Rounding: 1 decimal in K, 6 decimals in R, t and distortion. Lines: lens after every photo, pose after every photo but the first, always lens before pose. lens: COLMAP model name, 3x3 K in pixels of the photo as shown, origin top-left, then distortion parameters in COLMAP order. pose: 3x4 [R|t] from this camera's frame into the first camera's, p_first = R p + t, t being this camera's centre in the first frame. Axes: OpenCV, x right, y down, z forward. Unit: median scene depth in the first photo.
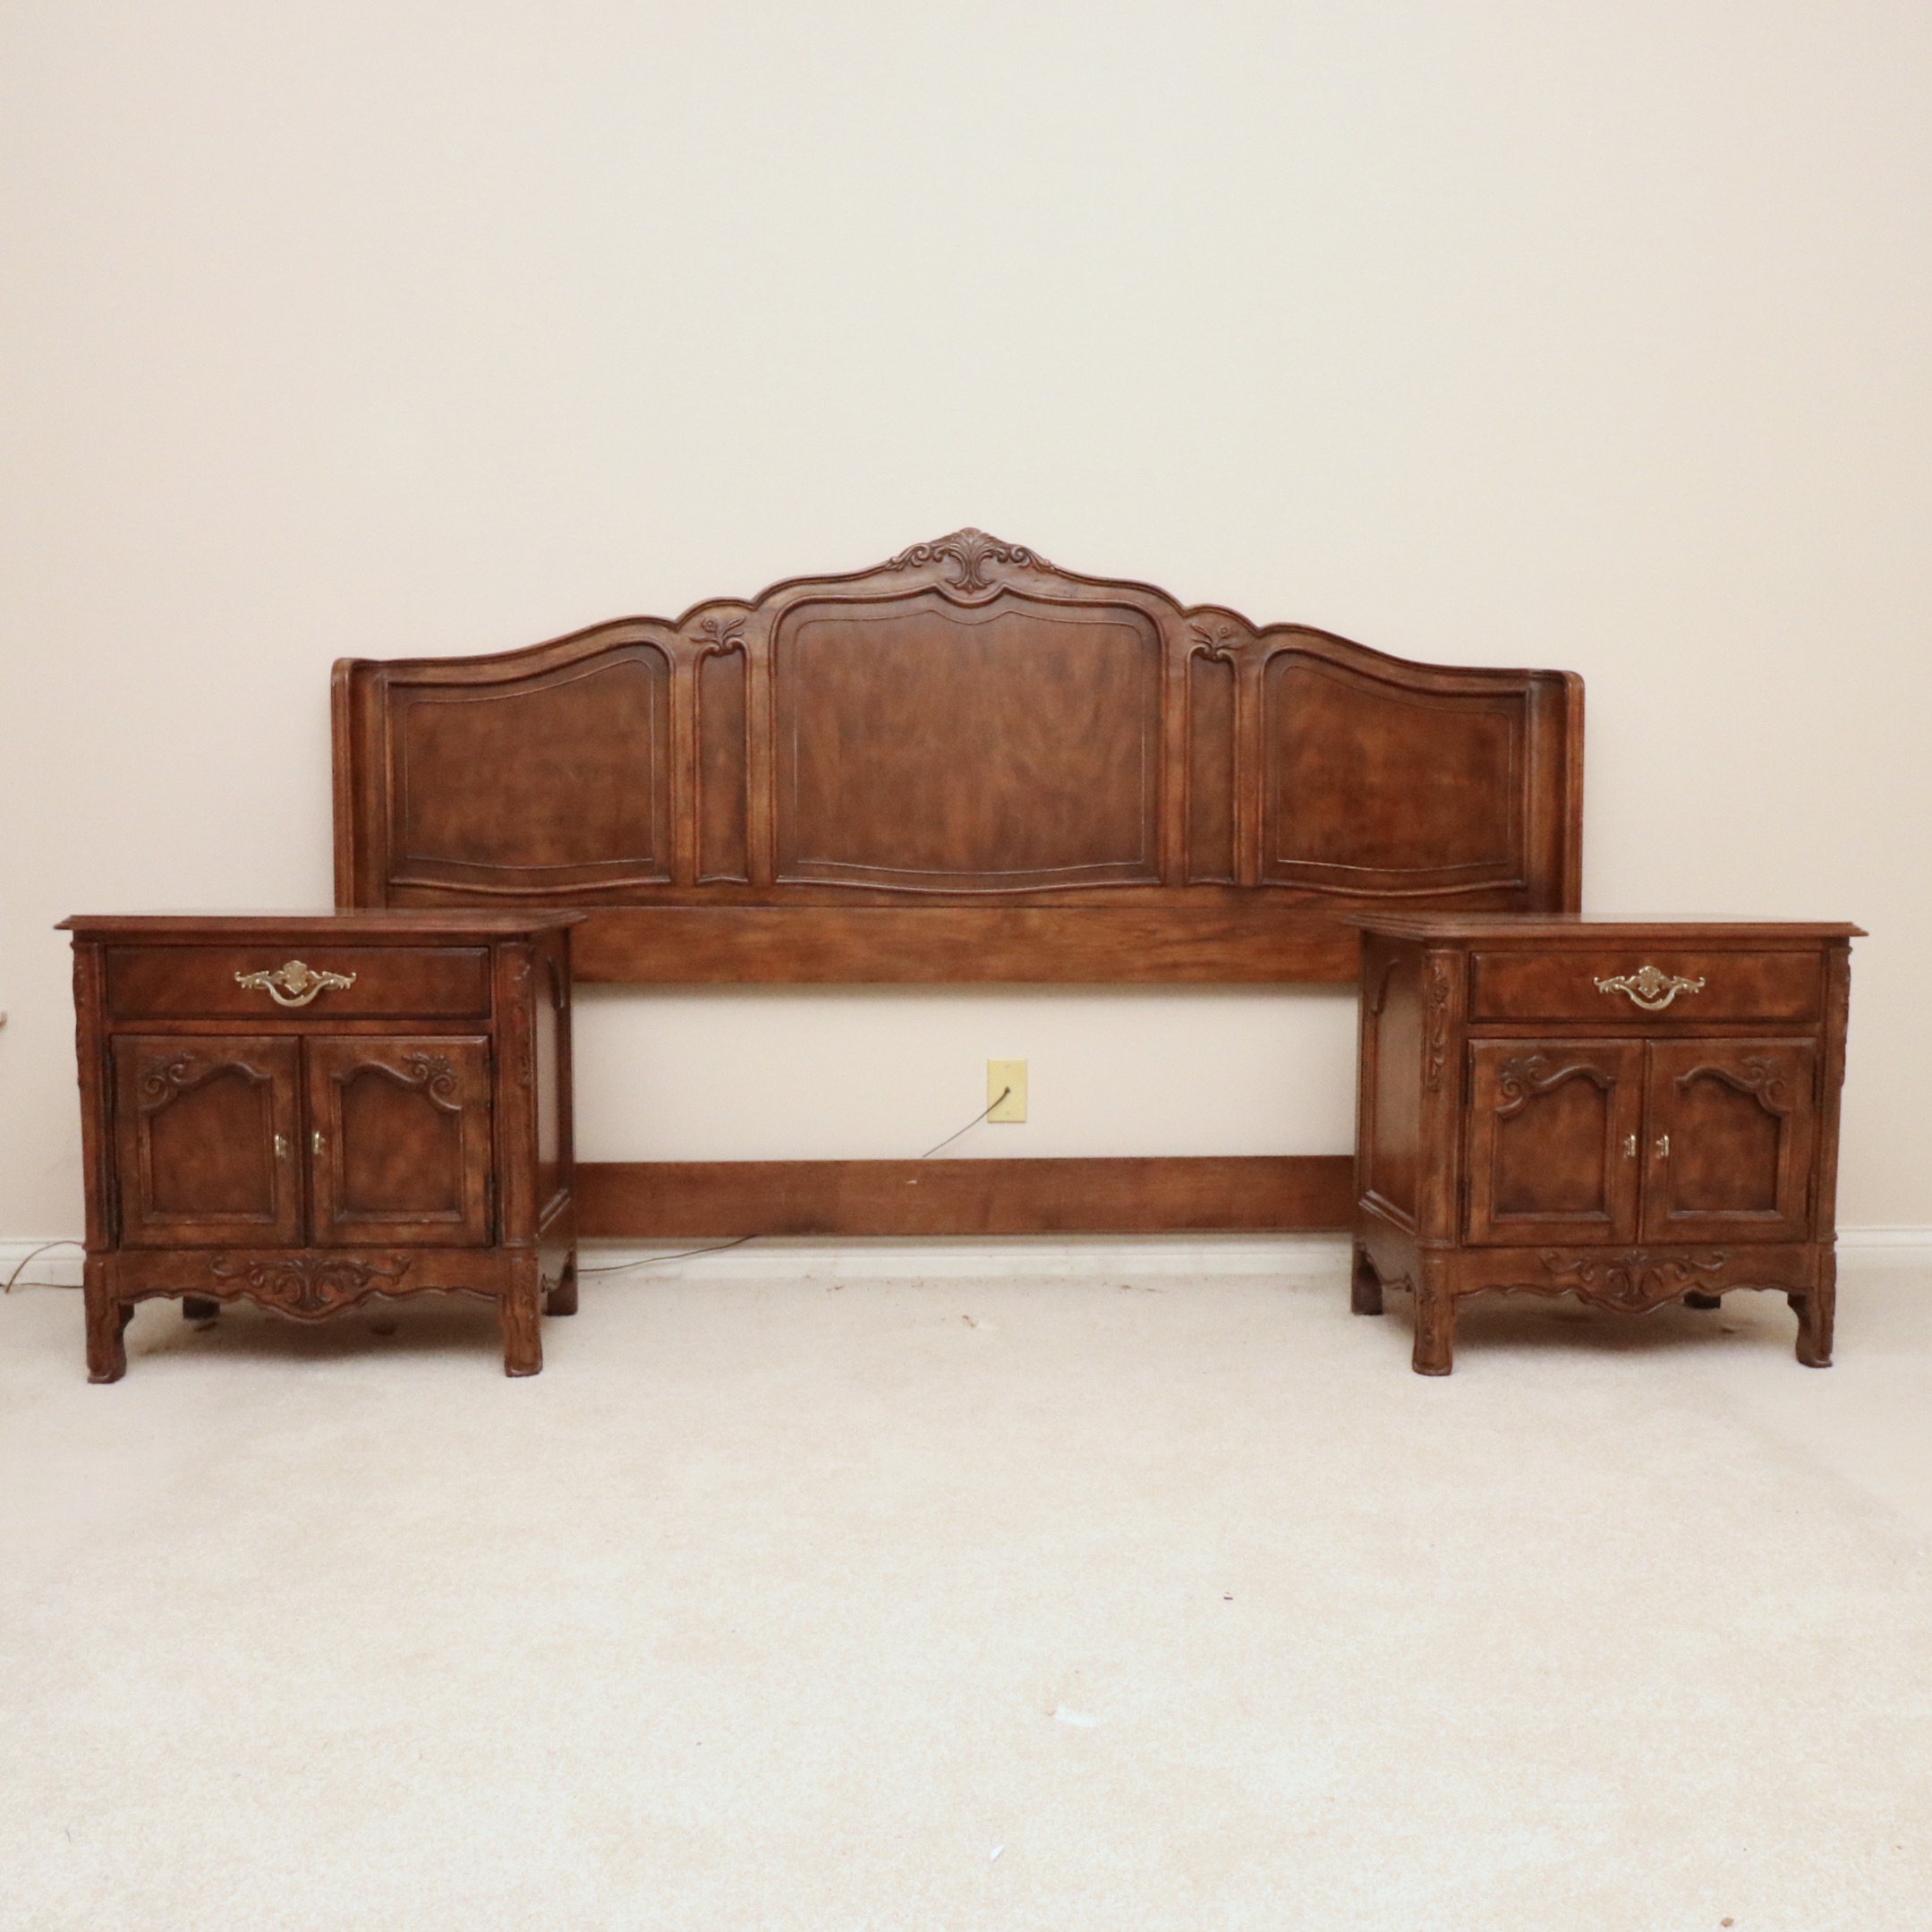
lens RADIAL K [[1807.9, 0, 966.0], [0, 1807.9, 966.0], [0, 0, 1]] dist [-0.005033, -0.000364]
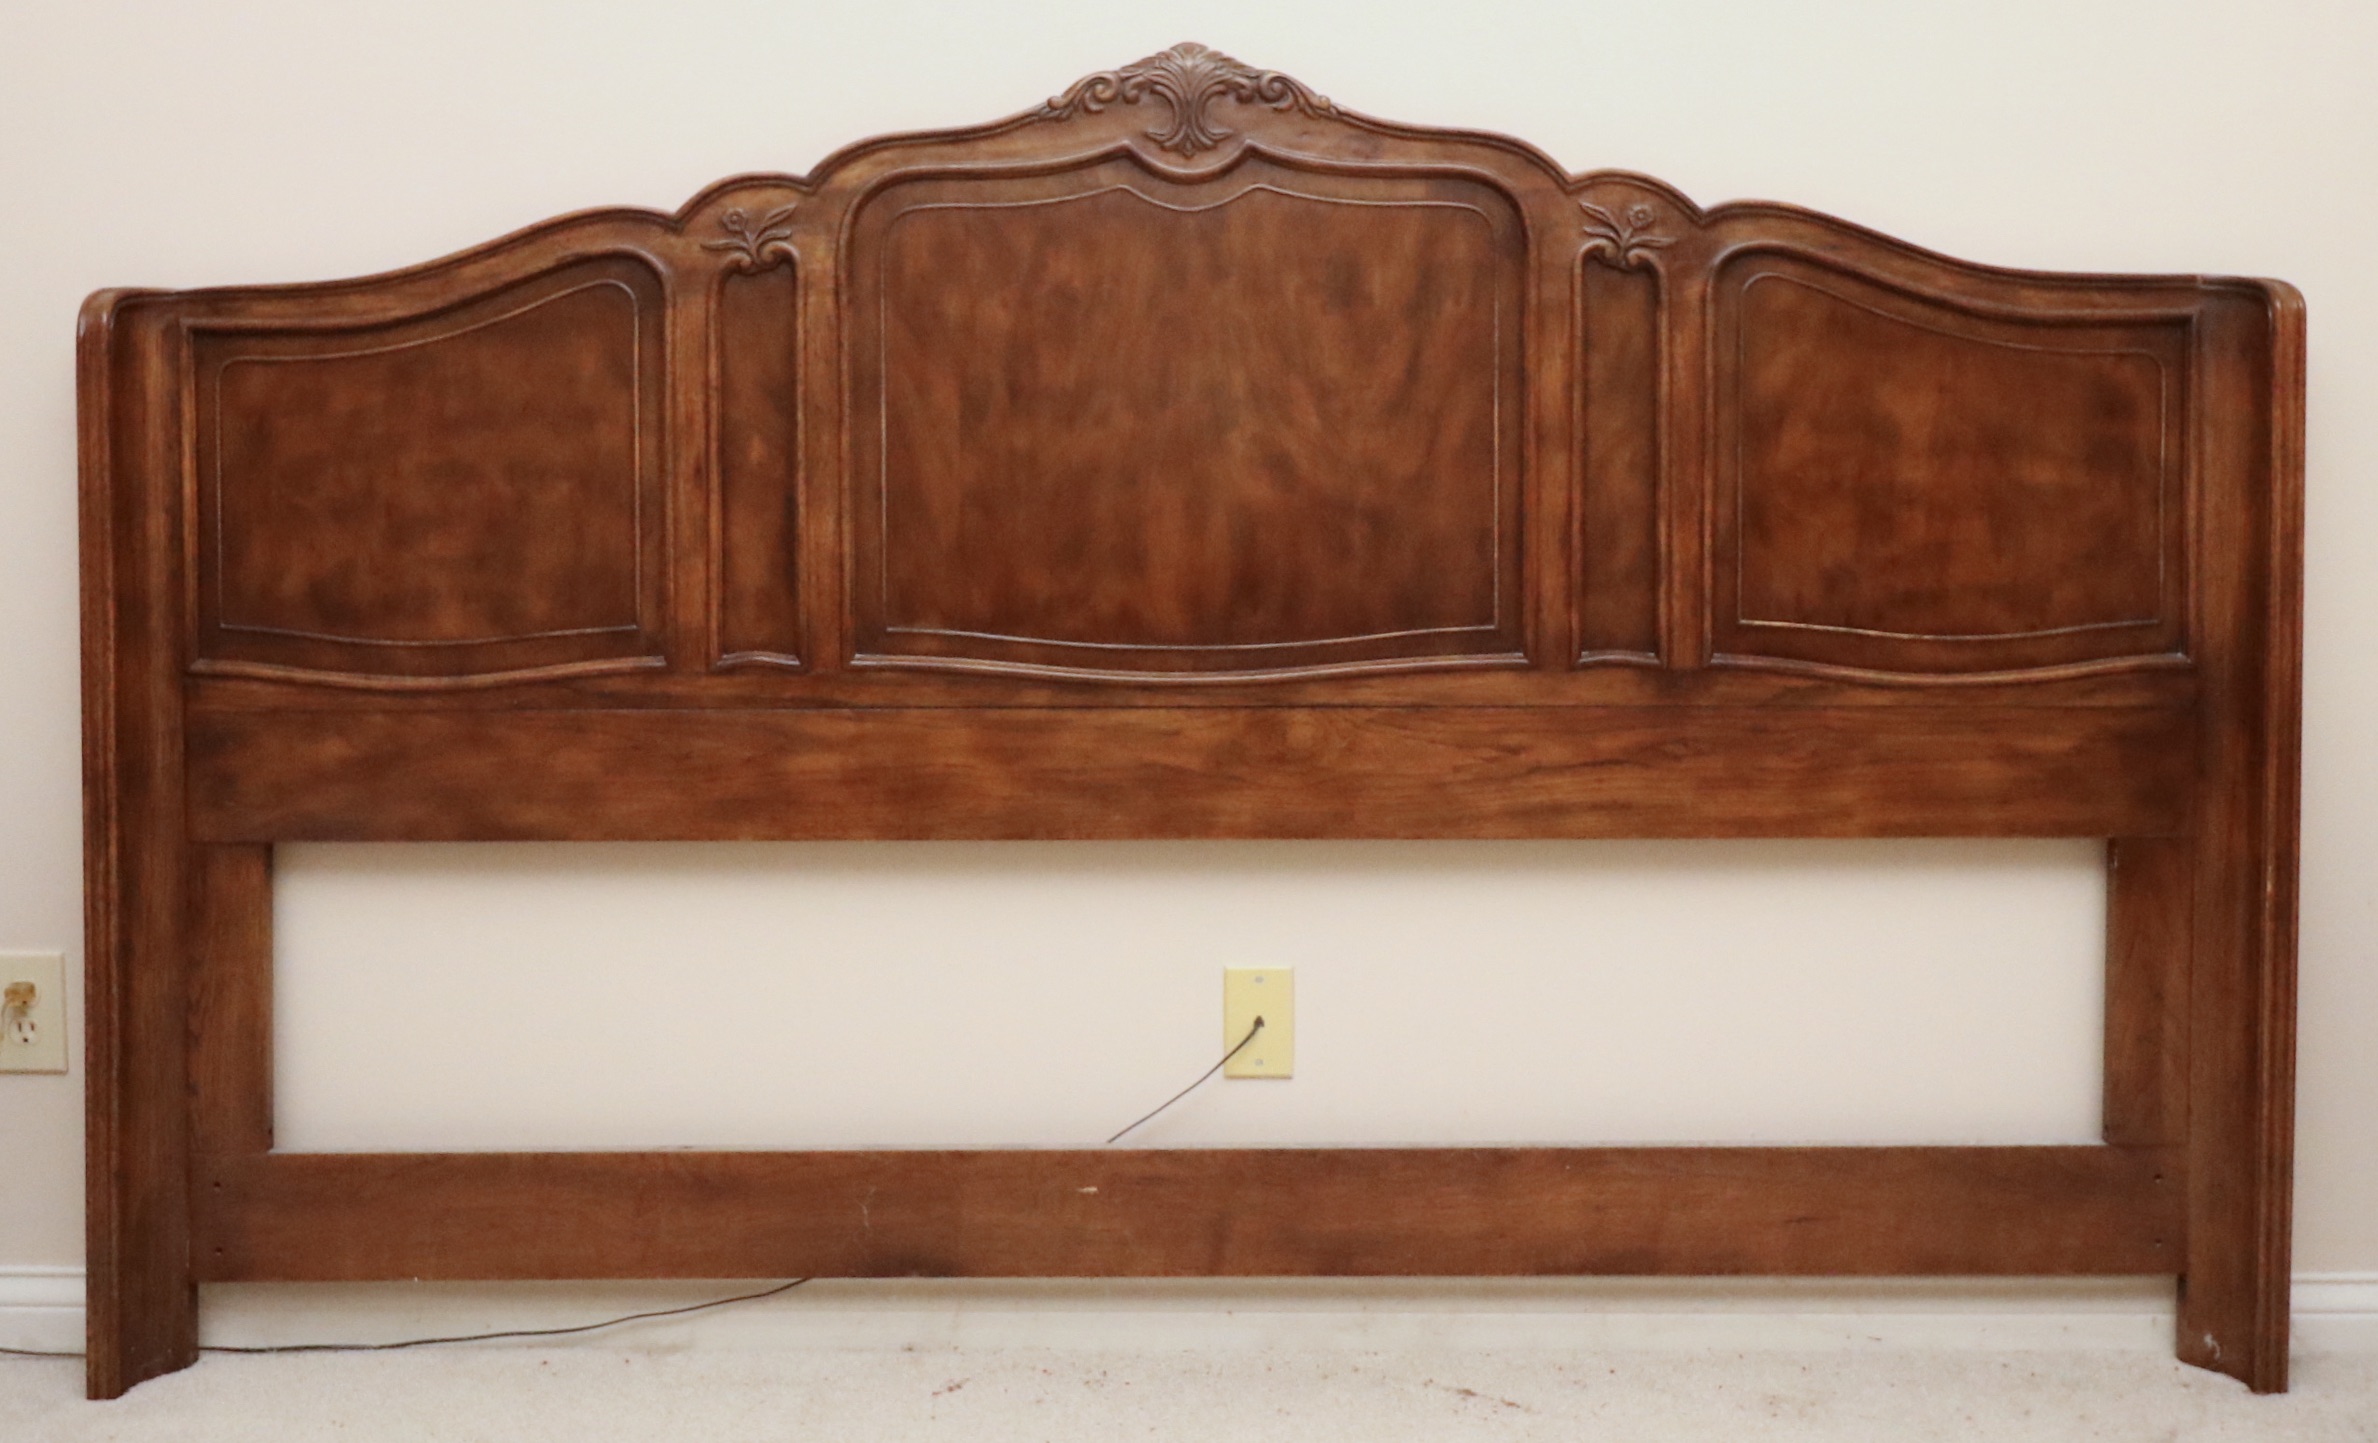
lens RADIAL K [[2622.5, 0, 1189.0], [0, 2622.5, 721.5], [0, 0, 1]] dist [-0.059938, -0.007974]
pose [[0.999855, -0.004257, 0.016487, -0.011859], [0.004740, 0.999558, -0.029350, -0.004014], [-0.016355, 0.029424, 0.999433, 0.179132]]
